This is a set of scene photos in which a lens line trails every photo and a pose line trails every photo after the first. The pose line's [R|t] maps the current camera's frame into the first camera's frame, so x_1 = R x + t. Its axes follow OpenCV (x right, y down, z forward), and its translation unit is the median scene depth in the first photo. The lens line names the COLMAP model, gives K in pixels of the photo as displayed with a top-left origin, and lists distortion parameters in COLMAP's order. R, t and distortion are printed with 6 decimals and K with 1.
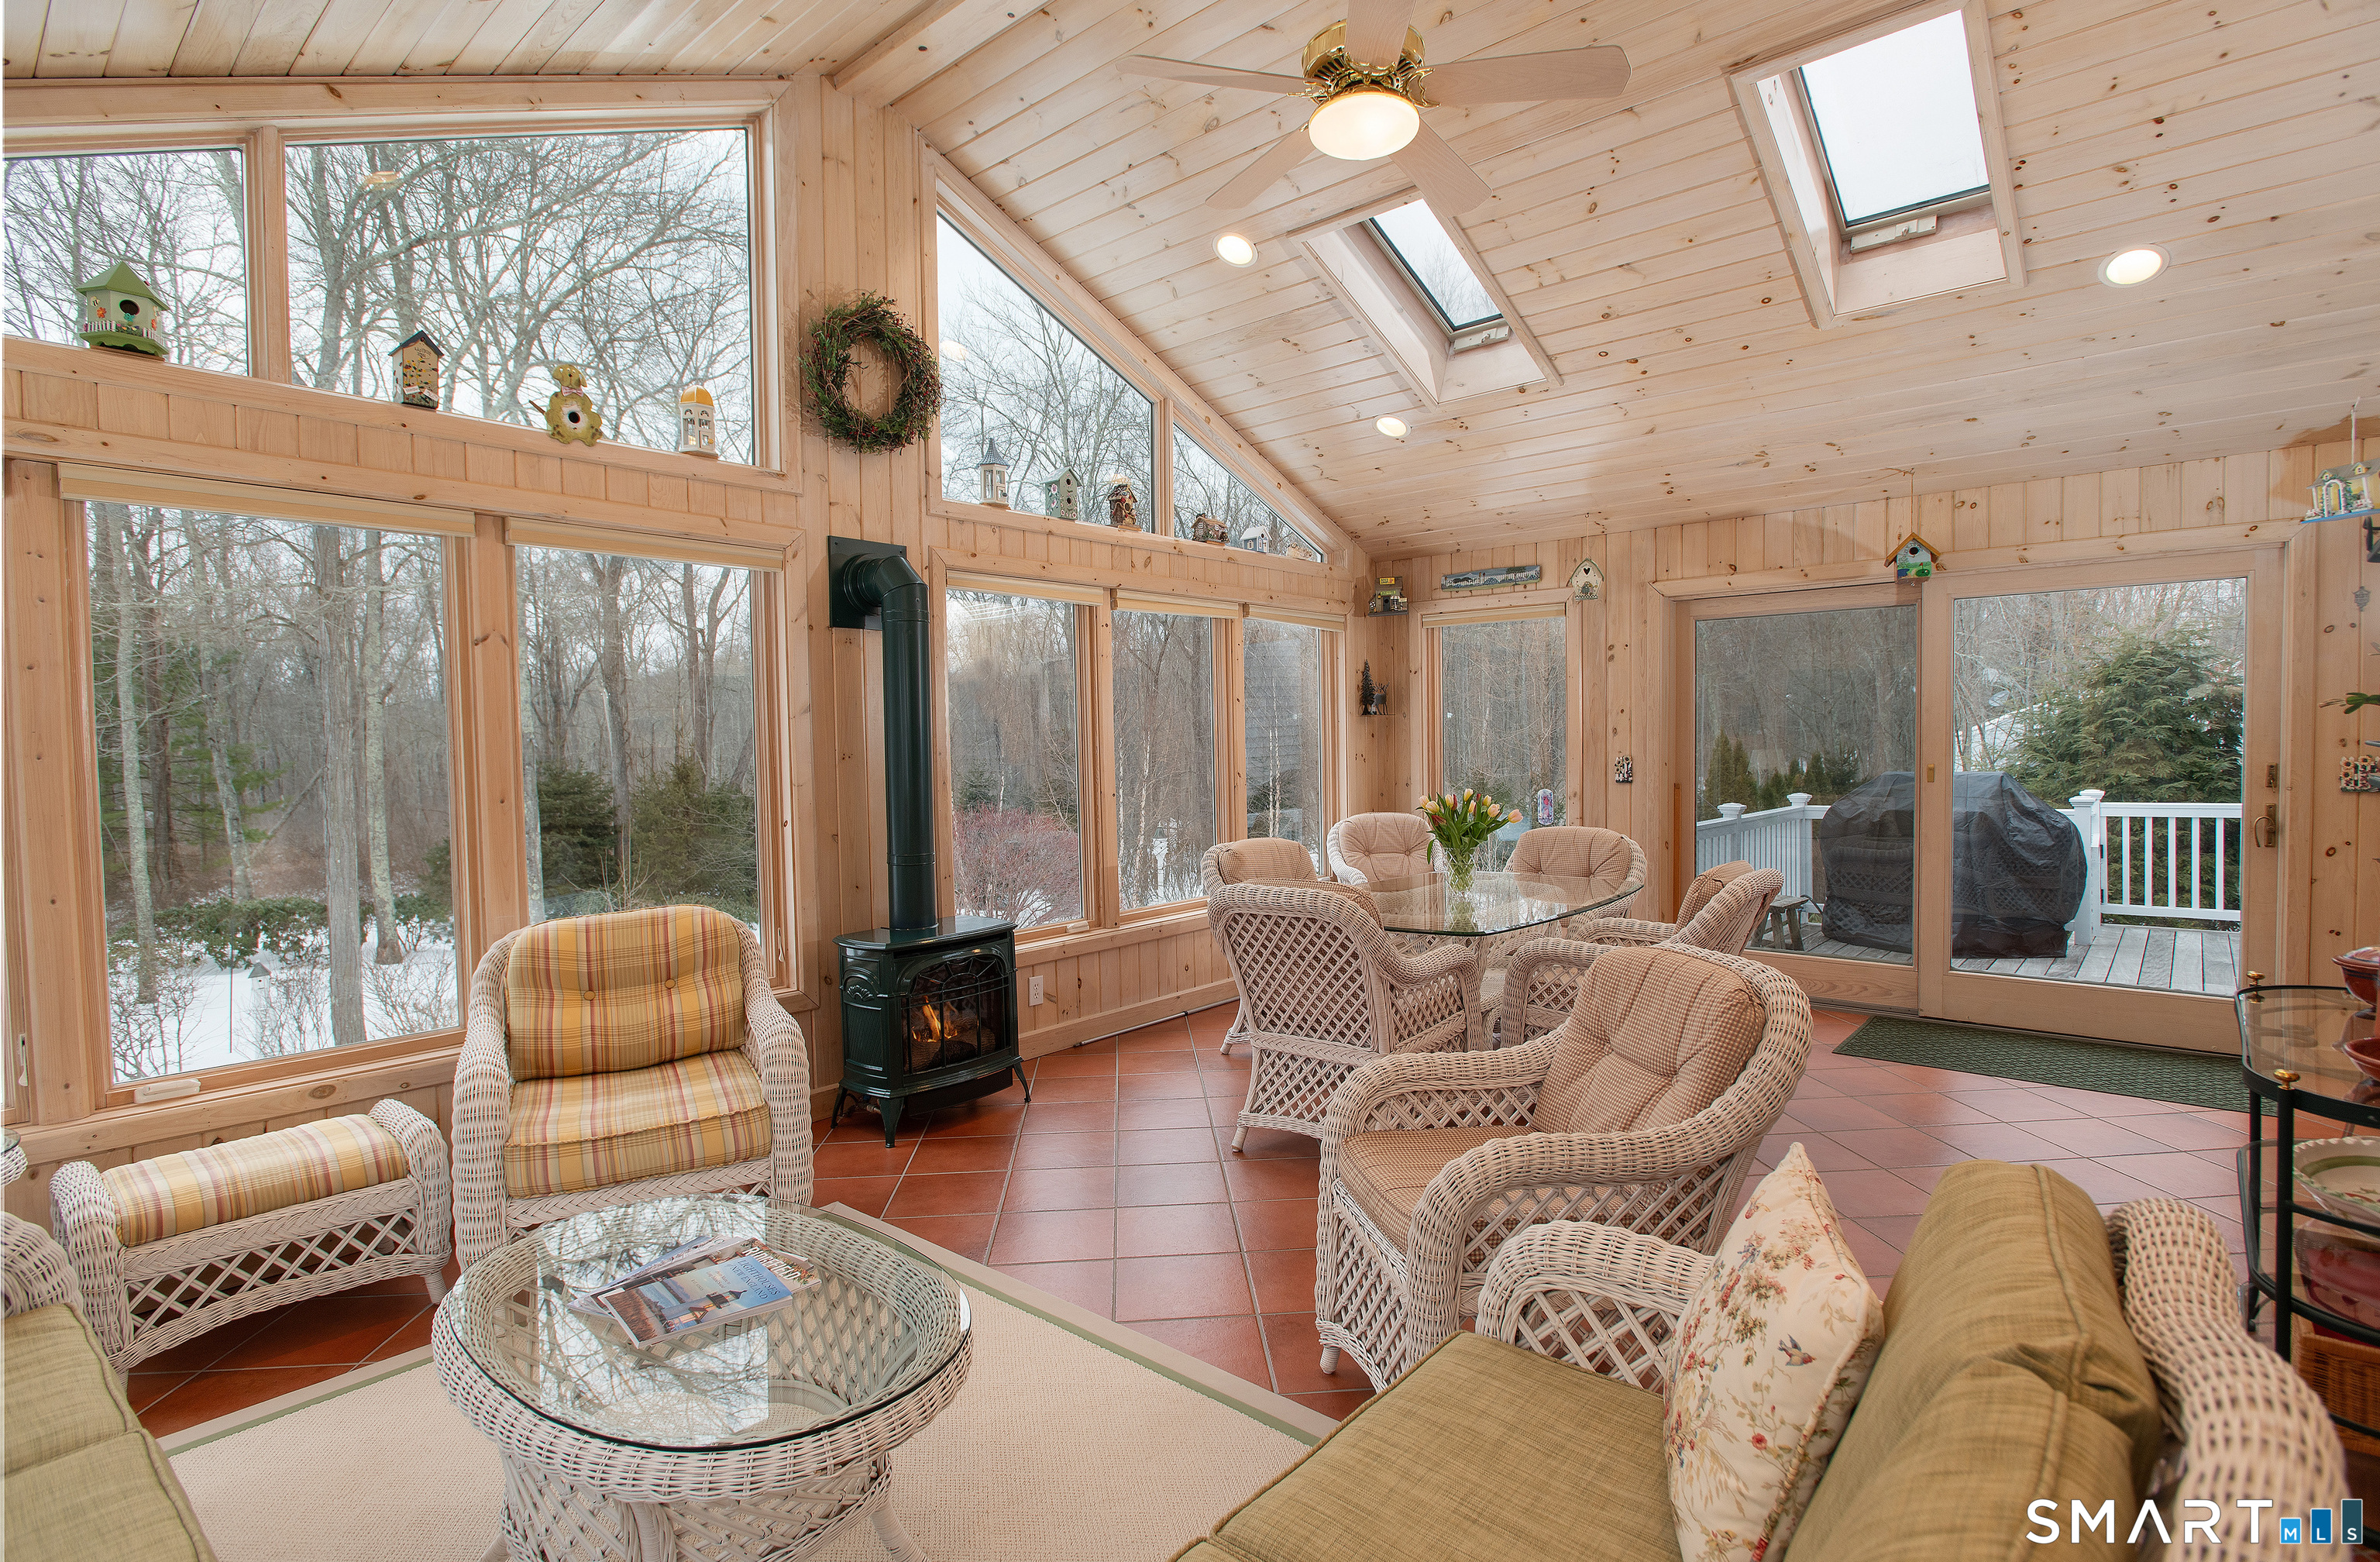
lens RADIAL K [[1163.0, 0, 1189.4], [0, 1163.0, 782.3], [0, 0, 1]] dist [-0.000732, -0.000271]
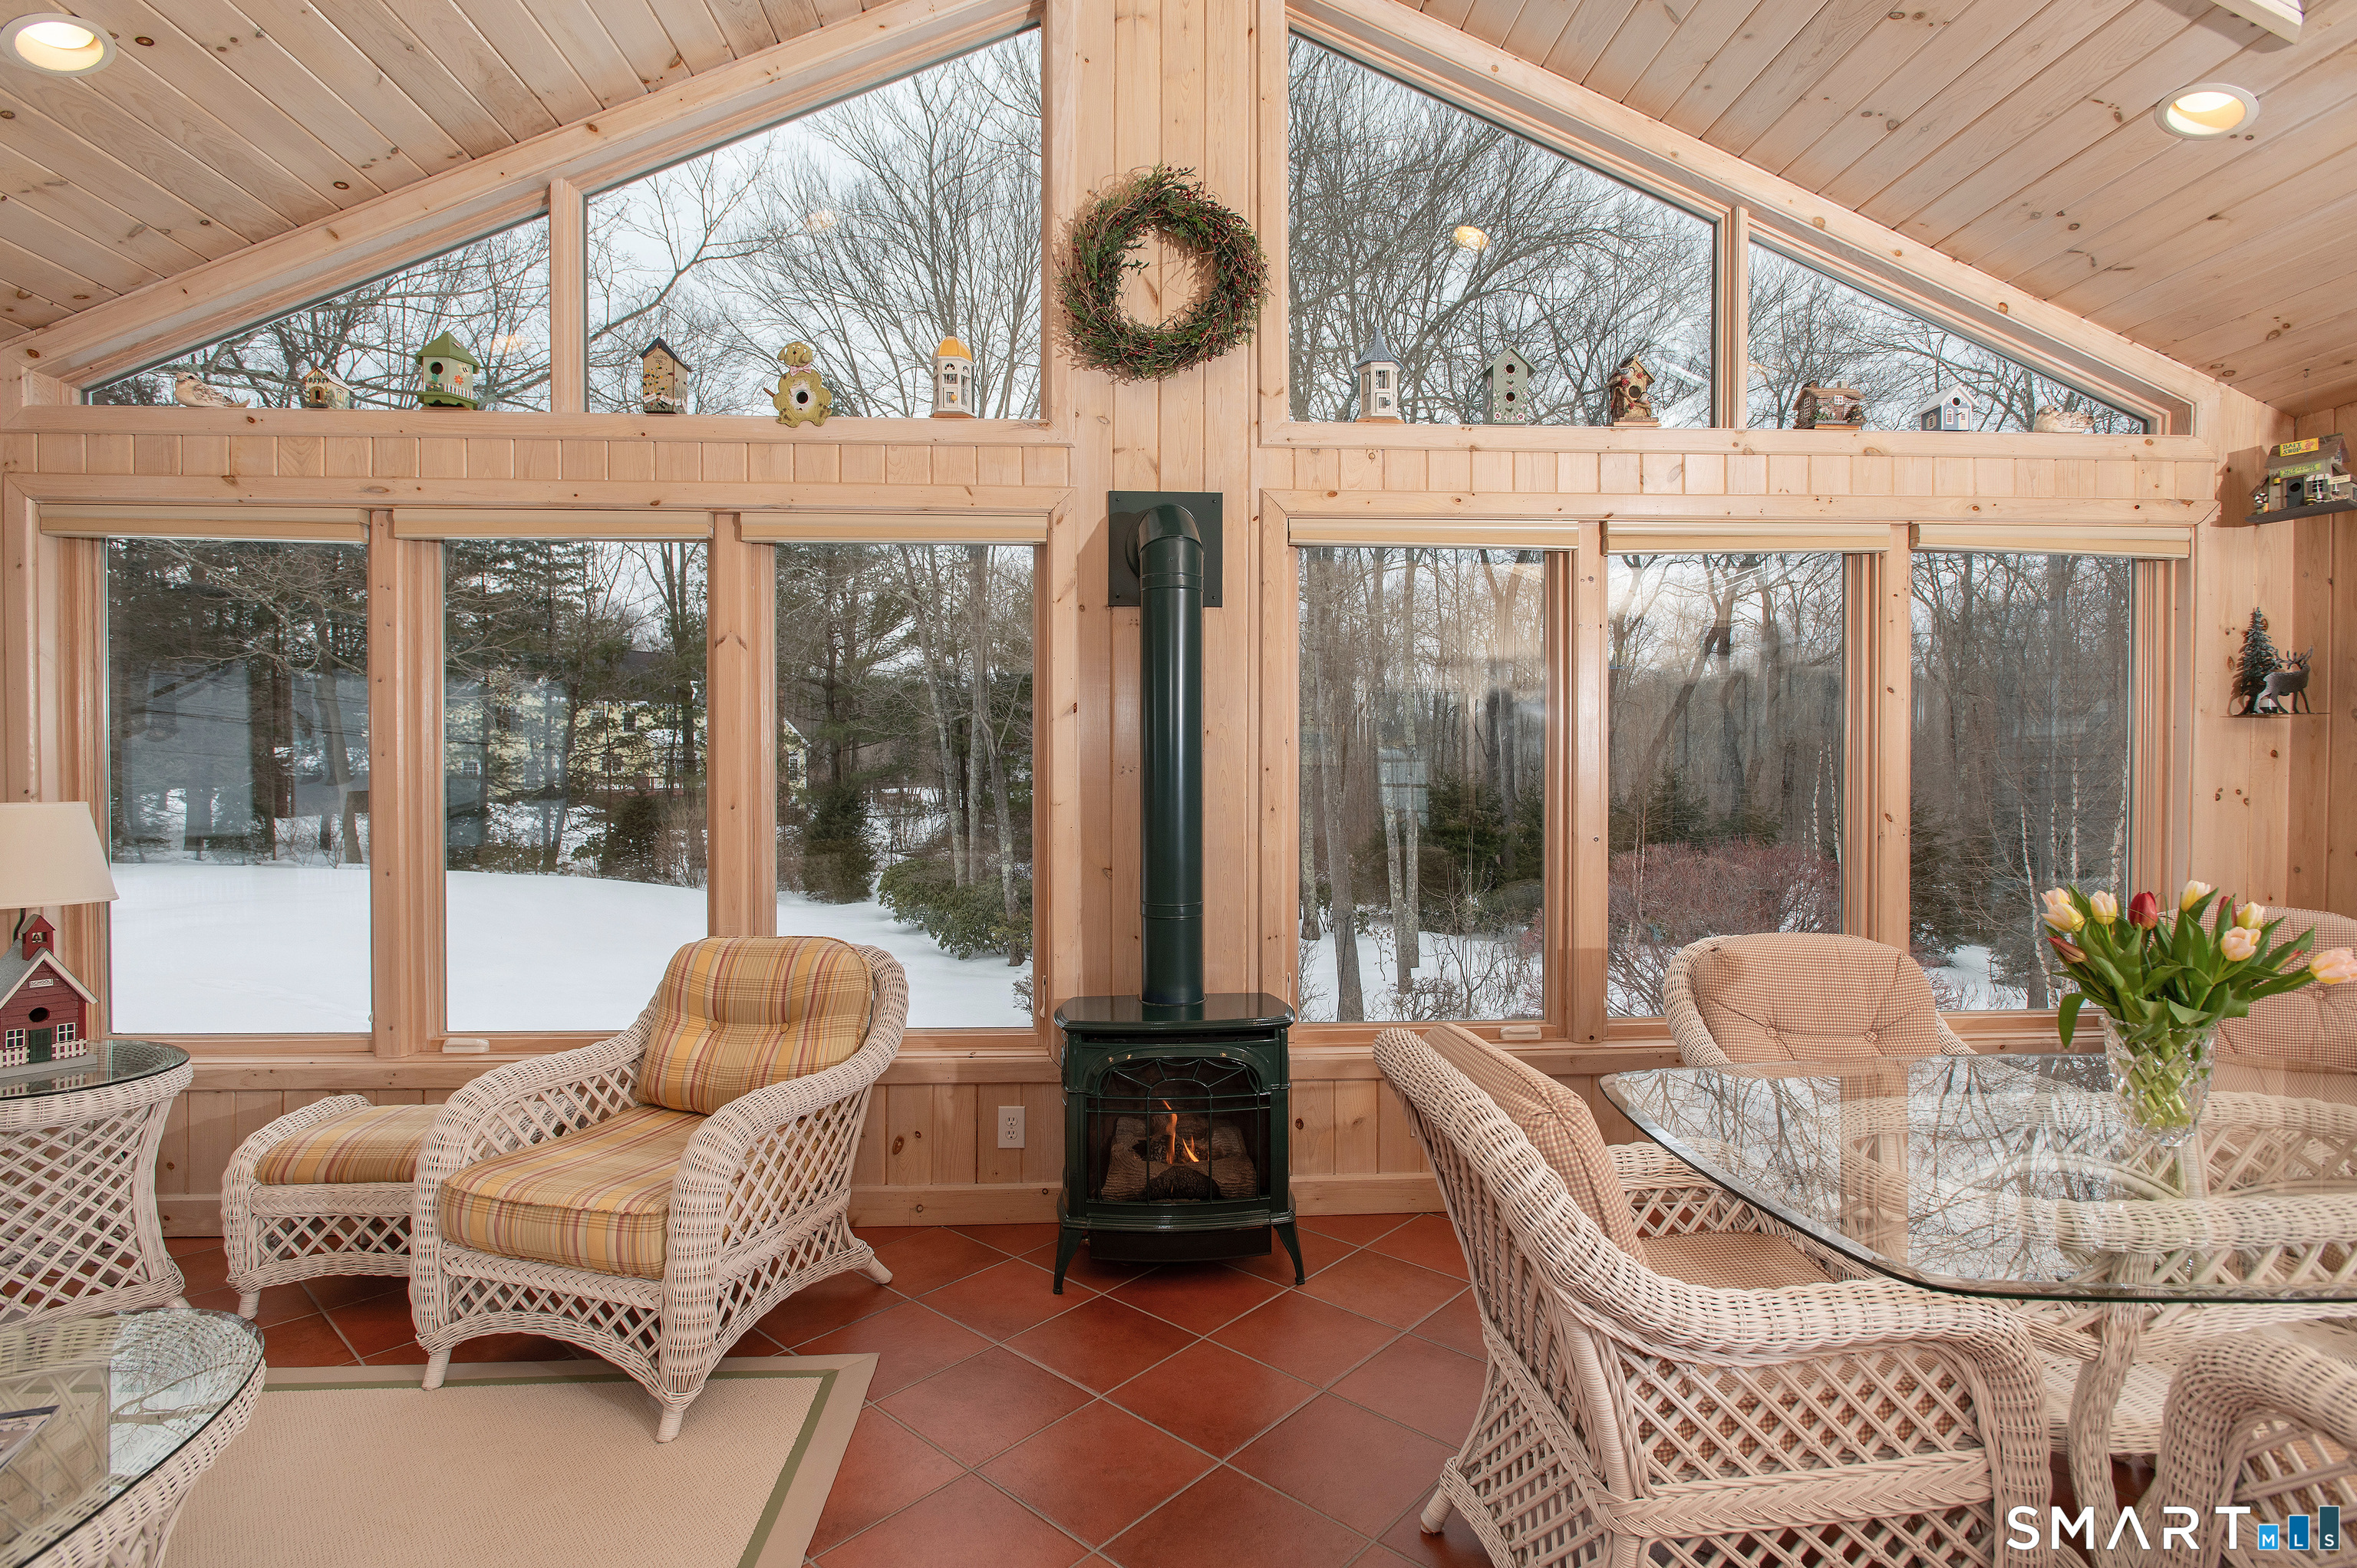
lens RADIAL K [[1157.7, 0, 1176.5], [0, 1157.7, 779.4], [0, 0, 1]] dist [-0.013681, 0.000812]
pose [[0.697330, 0.029039, -0.716162, 0.309129], [-0.039080, 0.999233, 0.002465, -0.020617], [0.715684, 0.026268, 0.697930, 0.516367]]
